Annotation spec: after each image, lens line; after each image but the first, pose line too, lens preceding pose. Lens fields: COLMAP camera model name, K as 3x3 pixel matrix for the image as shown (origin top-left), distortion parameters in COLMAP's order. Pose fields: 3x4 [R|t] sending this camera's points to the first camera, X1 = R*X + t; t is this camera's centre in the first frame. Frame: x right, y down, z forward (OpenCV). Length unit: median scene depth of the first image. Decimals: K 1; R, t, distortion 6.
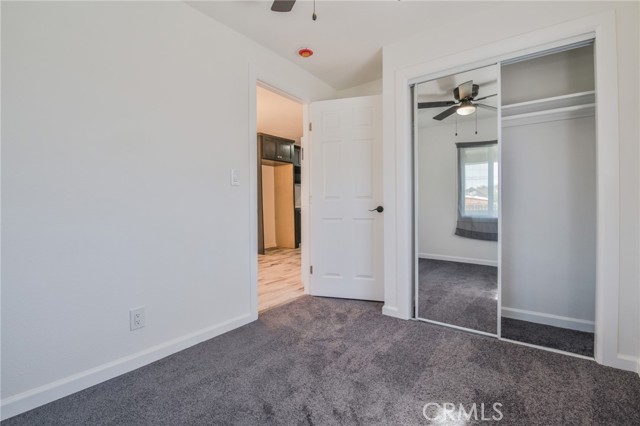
lens RADIAL K [[291.8, 0, 320.0], [0, 291.8, 208.7], [0, 0, 1]] dist [-0.002267, -0.011767]
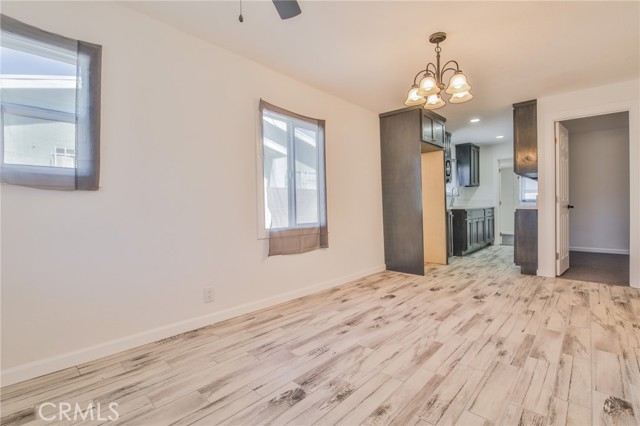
lens RADIAL K [[291.8, 0, 320.0], [0, 291.8, 208.7], [0, 0, 1]] dist [-0.002267, -0.011767]
pose [[0.993404, -0.007040, -0.114451, -0.682890], [0.006959, 0.999975, -0.001108, -0.013568], [0.114456, 0.000304, 0.993428, 0.494933]]
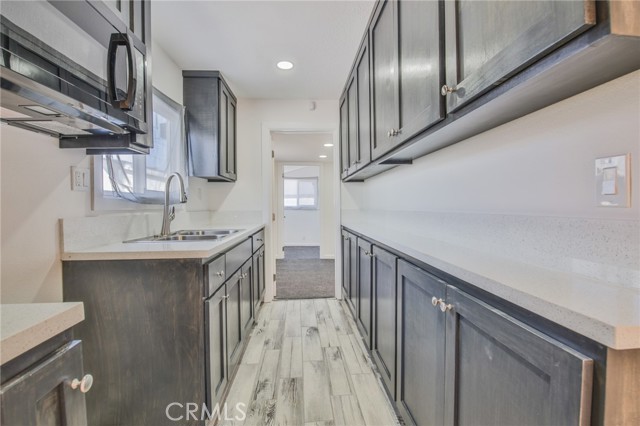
lens RADIAL K [[291.8, 0, 320.0], [0, 291.8, 208.7], [0, 0, 1]] dist [-0.002267, -0.011767]
pose [[0.762347, -0.003427, 0.647159, -0.160419], [0.007588, 0.999965, -0.003644, -0.078526], [-0.647124, 0.007689, 0.762346, 1.894130]]
